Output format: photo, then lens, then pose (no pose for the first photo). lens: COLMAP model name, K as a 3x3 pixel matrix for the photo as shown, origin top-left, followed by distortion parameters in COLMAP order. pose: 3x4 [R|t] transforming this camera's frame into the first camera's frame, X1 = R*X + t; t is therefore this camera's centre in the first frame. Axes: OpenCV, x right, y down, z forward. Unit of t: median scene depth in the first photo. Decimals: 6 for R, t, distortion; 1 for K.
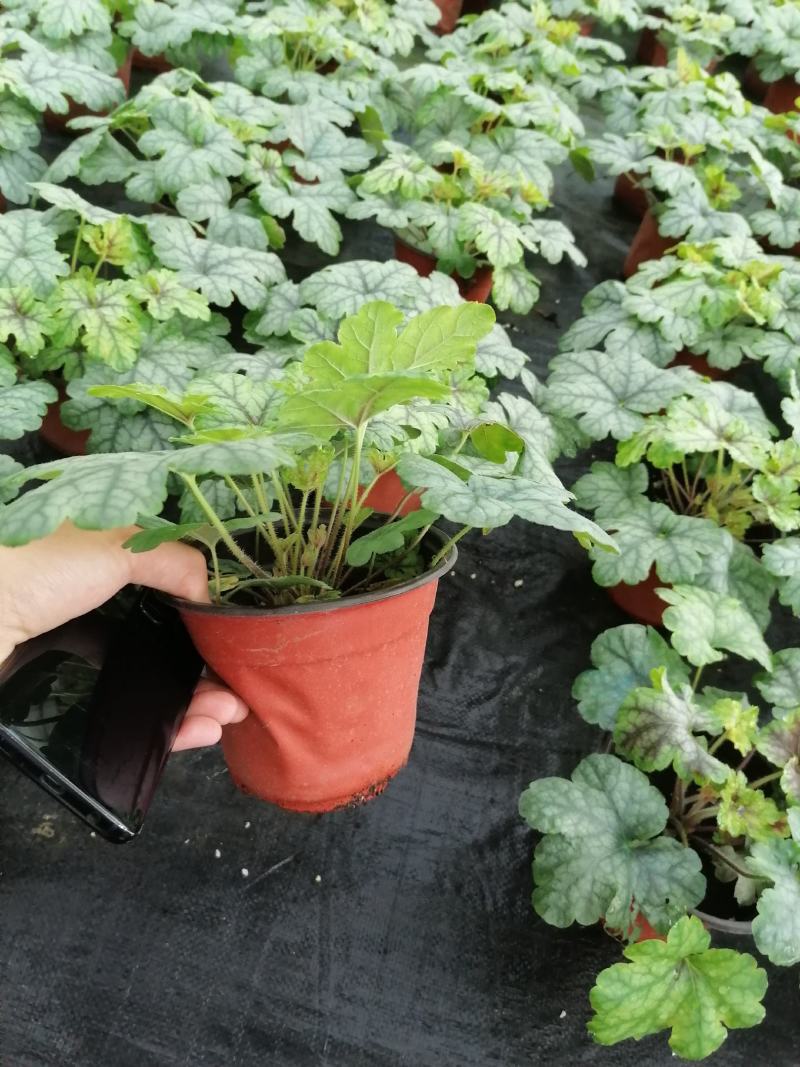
lens RADIAL K [[797.0, 0, 398.4], [0, 797.0, 529.9], [0, 0, 1]] dist [0.093113, -0.142387]
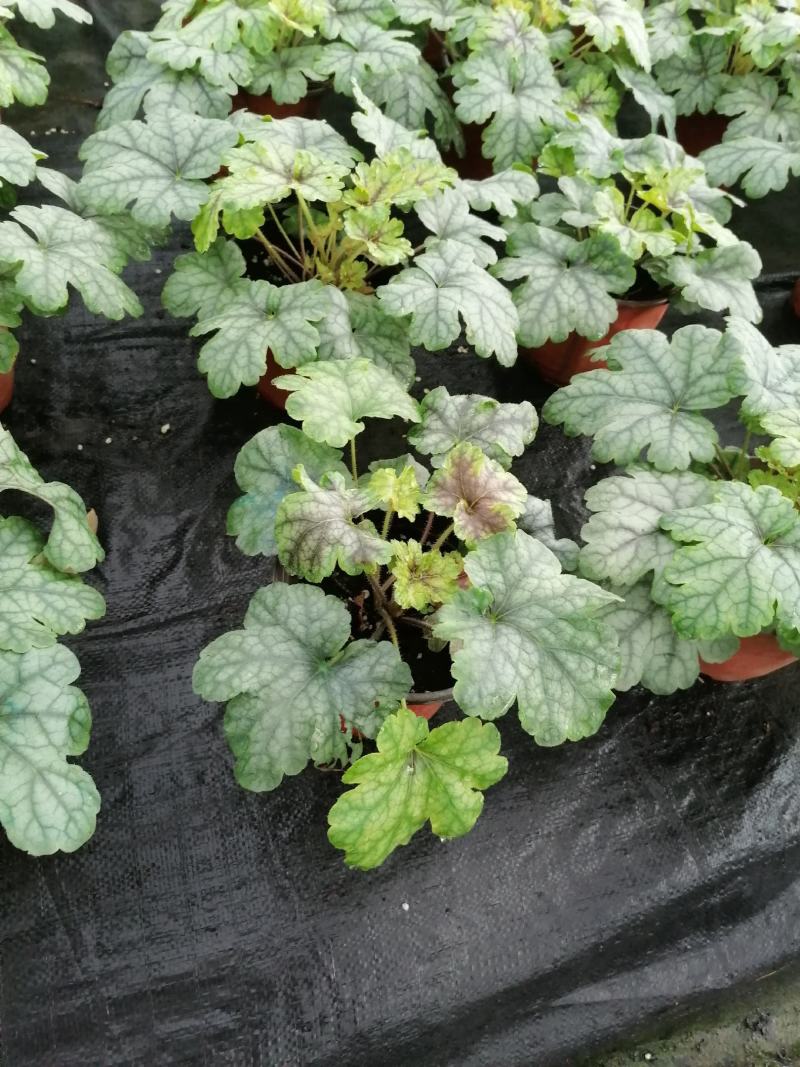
lens RADIAL K [[792.2, 0, 400.0], [0, 792.2, 533.5], [0, 0, 1]] dist [0.081799, -0.125421]
pose [[0.886197, -0.405906, 0.223371, 0.153567], [0.349596, 0.902226, 0.252527, 0.044958], [-0.304034, -0.145699, 0.941454, 0.116743]]
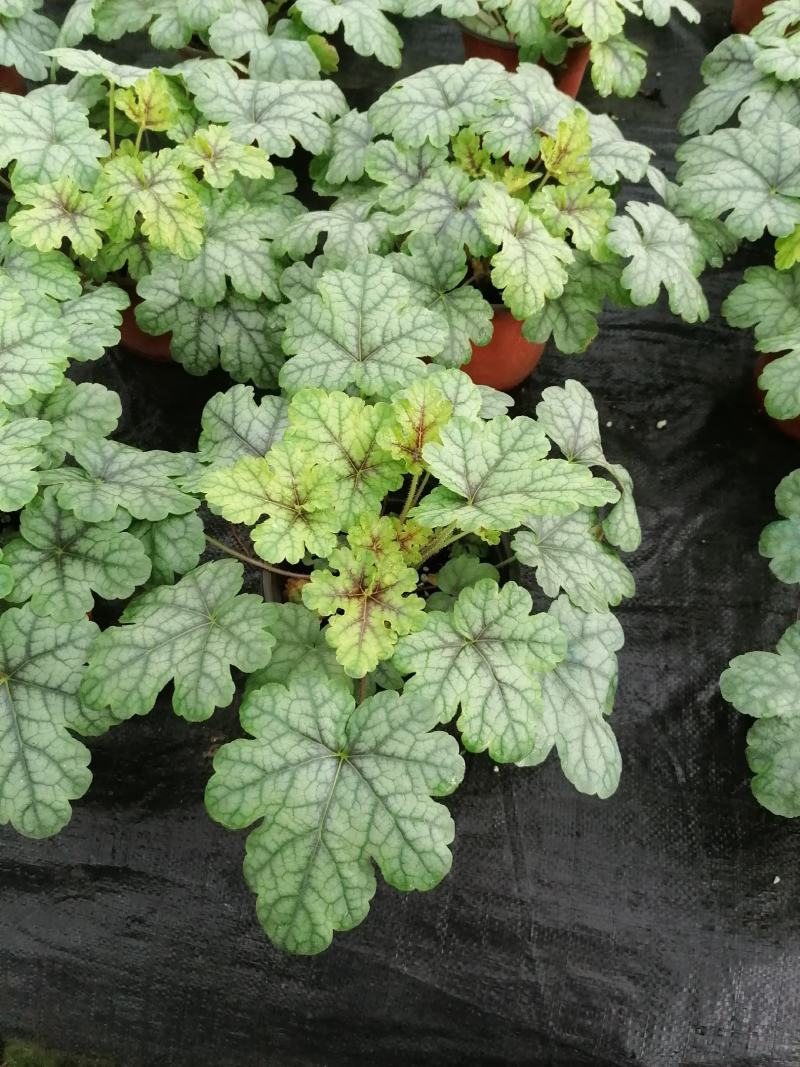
lens RADIAL K [[791.9, 0, 402.4], [0, 791.9, 533.2], [0, 0, 1]] dist [0.063941, -0.101452]
pose [[0.983532, -0.134297, -0.120955, -0.046287], [0.155769, 0.969261, 0.190445, -0.032687], [0.091660, -0.206149, 0.974218, 0.099941]]
